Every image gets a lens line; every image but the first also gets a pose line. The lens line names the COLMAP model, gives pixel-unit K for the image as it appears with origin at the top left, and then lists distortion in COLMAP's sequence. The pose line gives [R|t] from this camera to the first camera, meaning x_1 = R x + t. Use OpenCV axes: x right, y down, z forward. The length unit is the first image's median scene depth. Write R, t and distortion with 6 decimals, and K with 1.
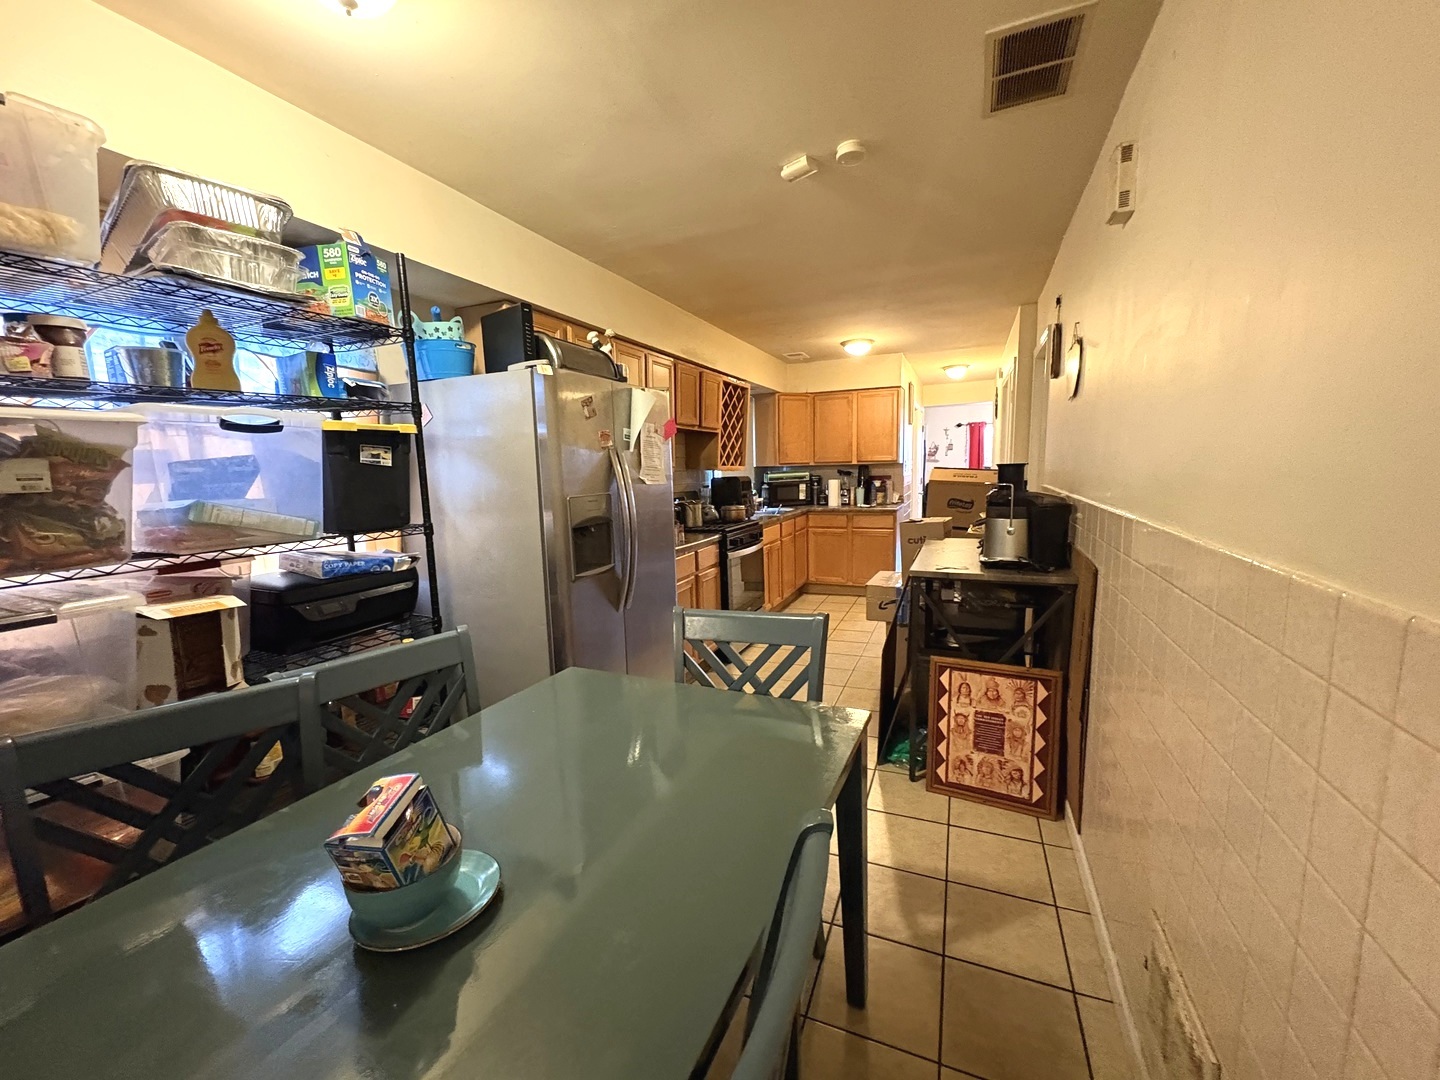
lens RADIAL K [[578.9, 0, 718.3], [0, 578.9, 542.4], [0, 0, 1]] dist [-0.000720, -0.000053]
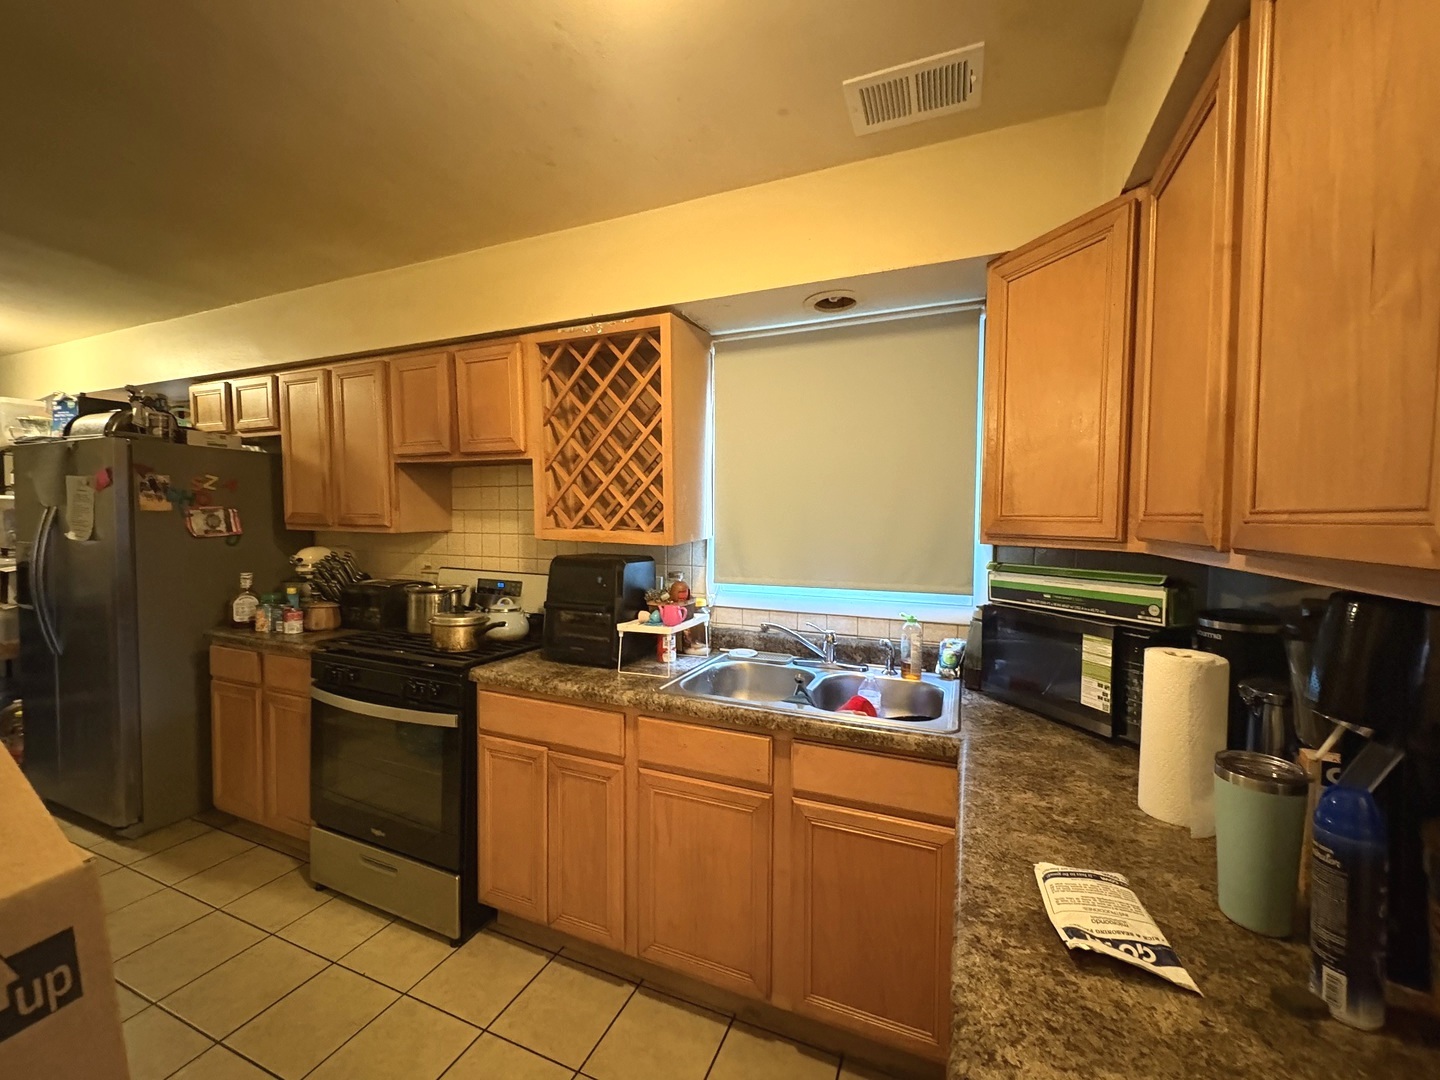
lens RADIAL K [[578.9, 0, 720.3], [0, 578.9, 538.4], [0, 0, 1]] dist [-0.000720, -0.000053]
pose [[0.002795, 0.061058, -0.998130, 0.365366], [-0.140634, 0.988238, 0.060059, -0.134909], [0.990058, 0.140203, 0.011349, 0.891684]]
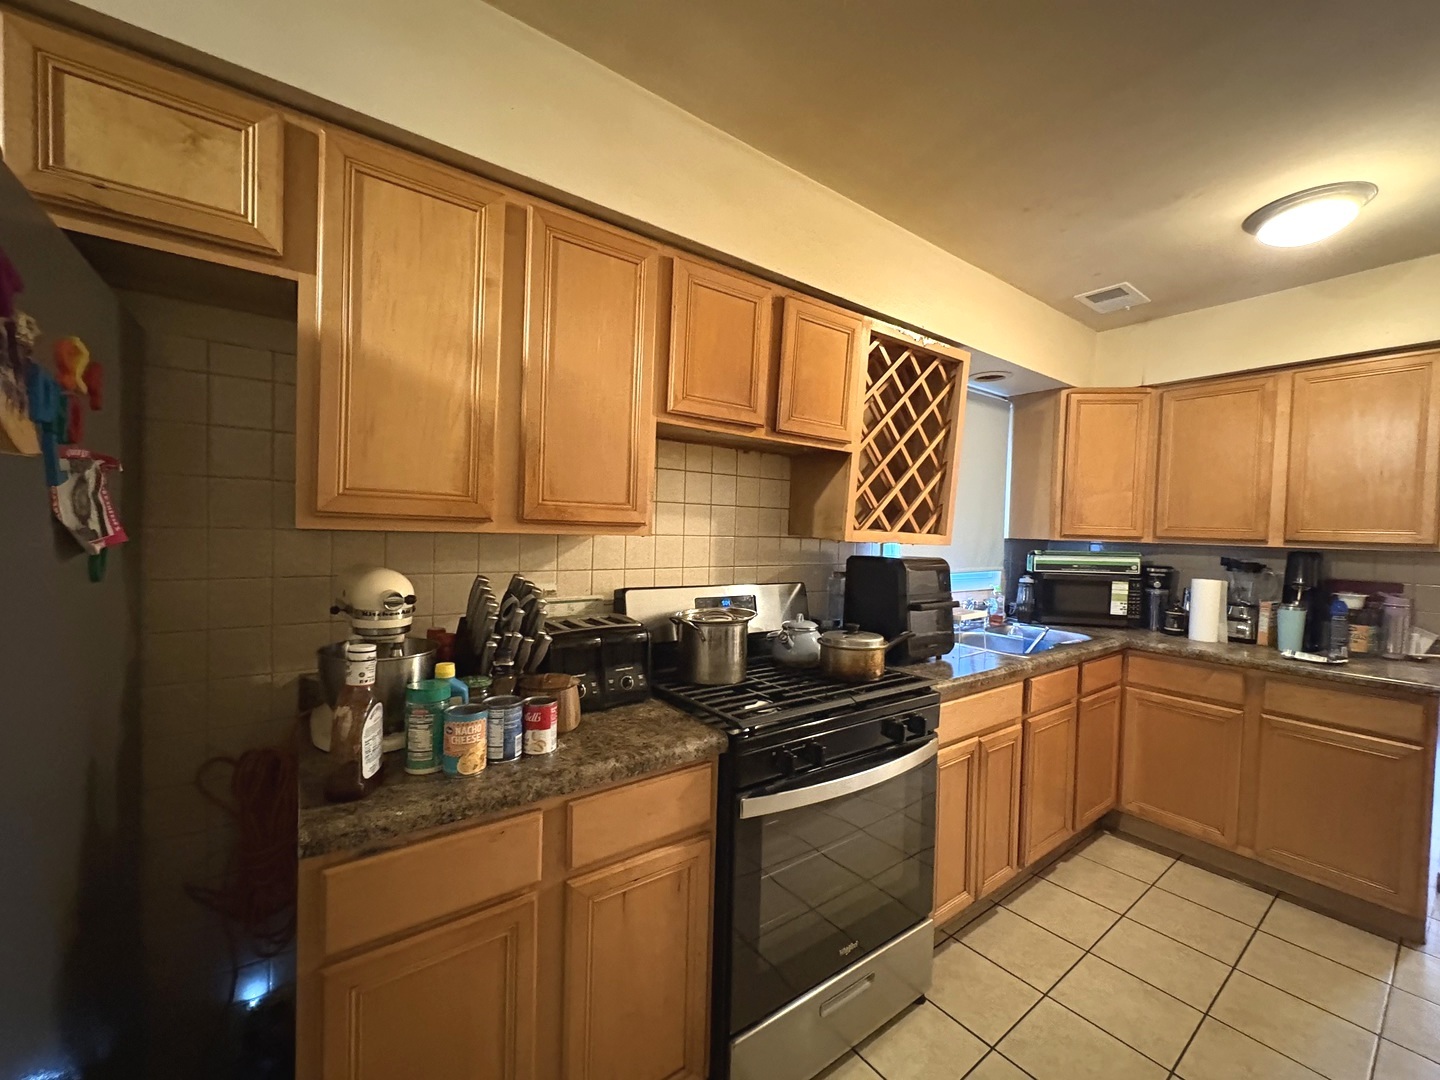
lens RADIAL K [[578.9, 0, 717.3], [0, 578.9, 540.6], [0, 0, 1]] dist [-0.000720, -0.000053]
pose [[0.863073, 0.063054, -0.501128, 0.101139], [-0.117277, 0.990078, -0.077406, -0.062823], [0.491275, 0.125578, 0.861905, 0.460379]]
